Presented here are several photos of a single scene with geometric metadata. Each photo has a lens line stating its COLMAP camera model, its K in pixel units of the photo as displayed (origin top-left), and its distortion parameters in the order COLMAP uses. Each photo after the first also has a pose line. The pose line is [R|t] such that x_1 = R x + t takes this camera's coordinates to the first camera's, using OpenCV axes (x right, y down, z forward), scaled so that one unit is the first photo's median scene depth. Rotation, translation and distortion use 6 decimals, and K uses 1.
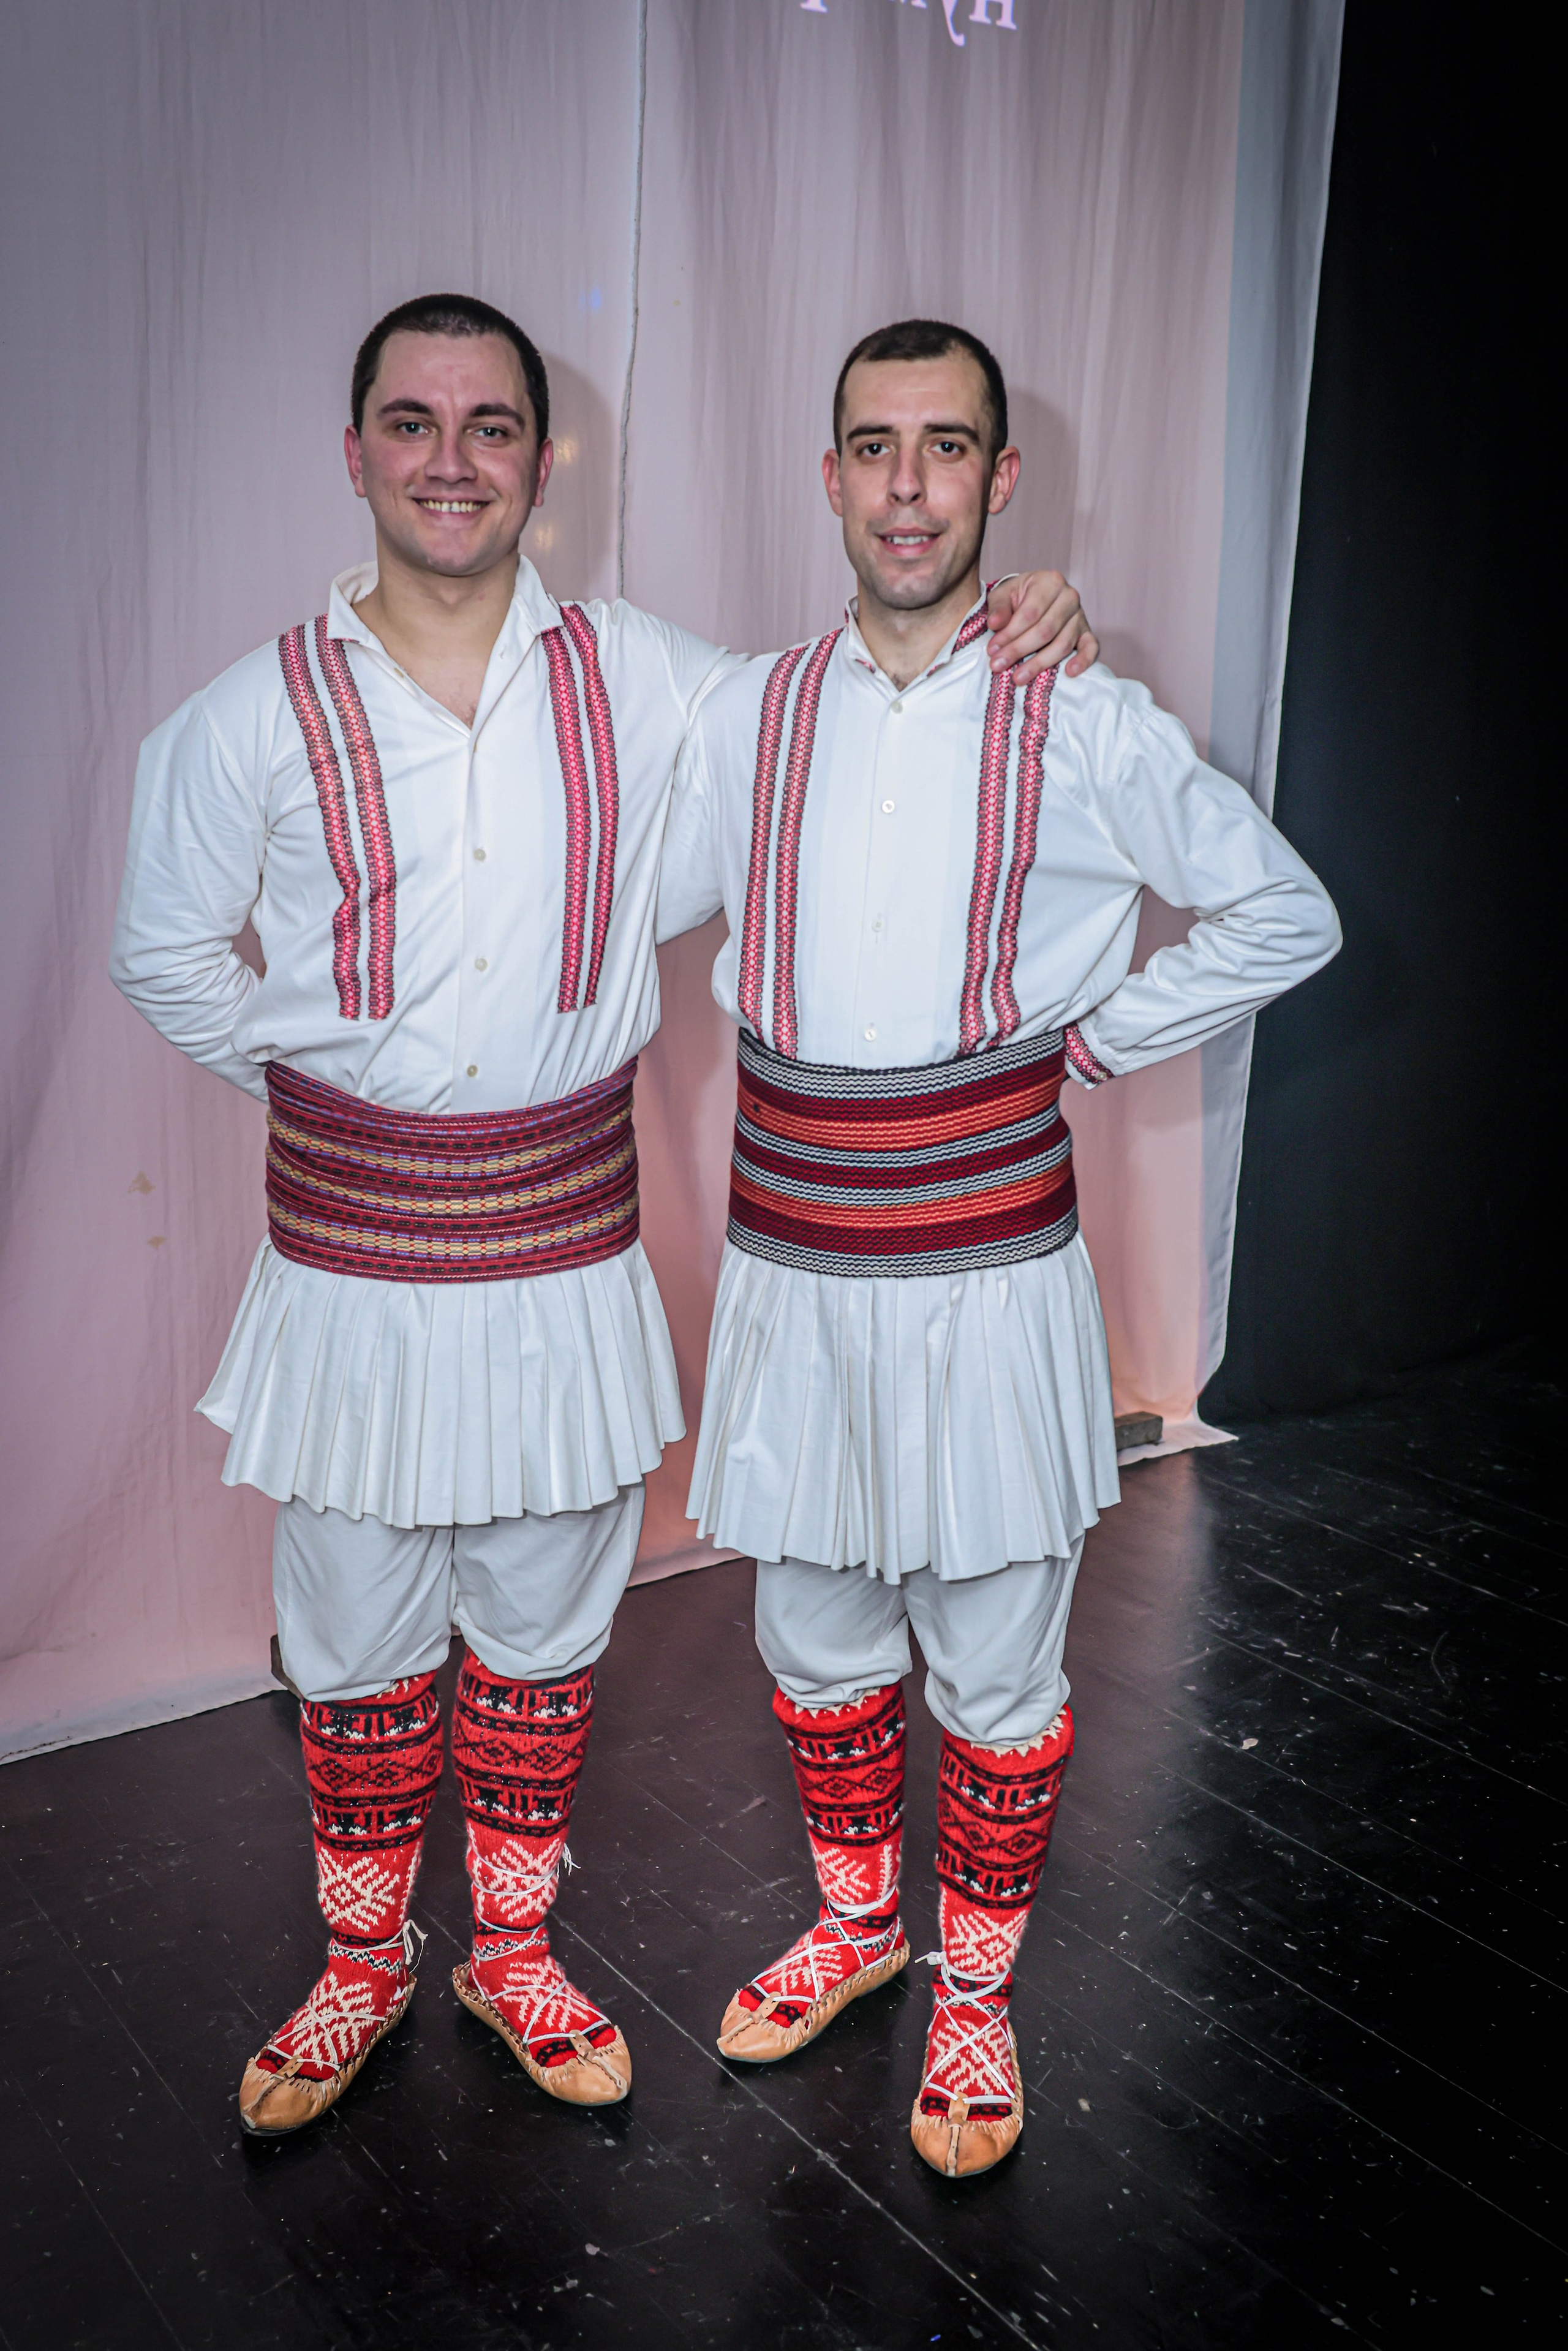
lens RADIAL K [[2570.0, 0, 775.8], [0, 2570.0, 1163.8], [0, 0, 1]] dist [0.058107, 0.000000]
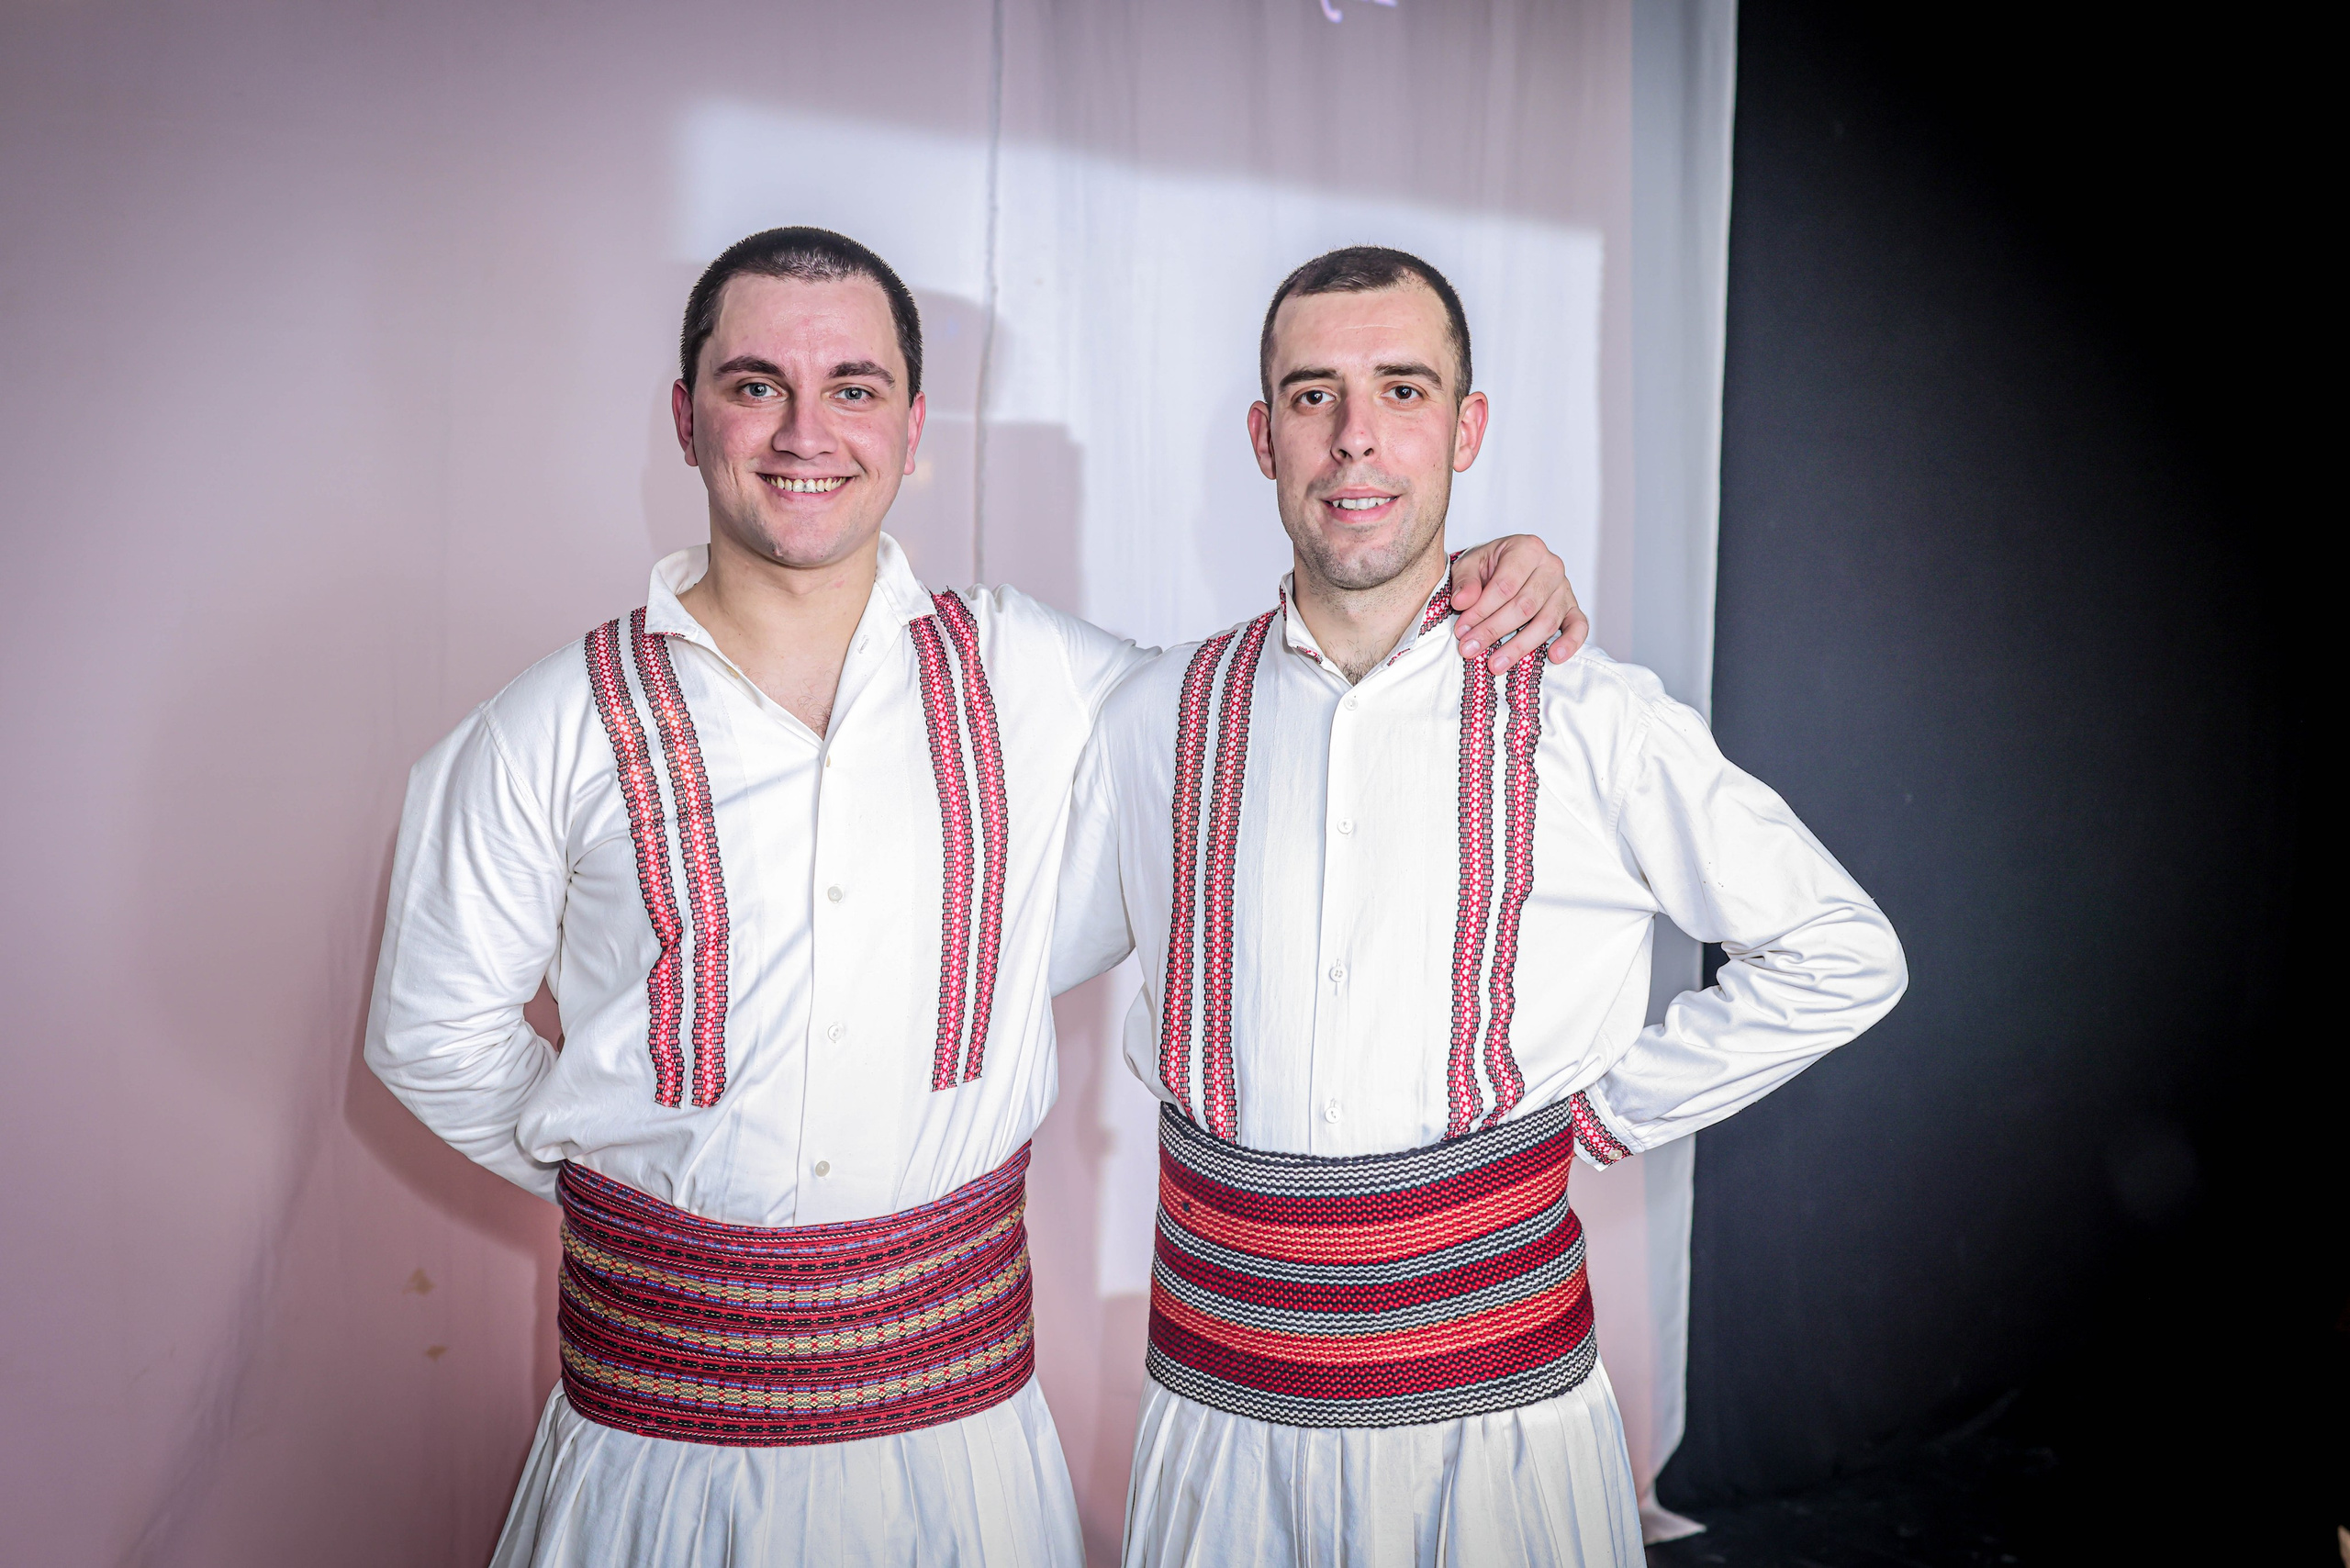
lens RADIAL K [[2569.2, 0, 1191.0], [0, 2569.2, 759.3], [0, 0, 1]] dist [0.058107, 0.000000]
pose [[0.999622, -0.019423, 0.019477, -0.018352], [0.022346, 0.986331, -0.163252, -0.028085], [-0.016039, 0.163626, 0.986392, 0.199251]]
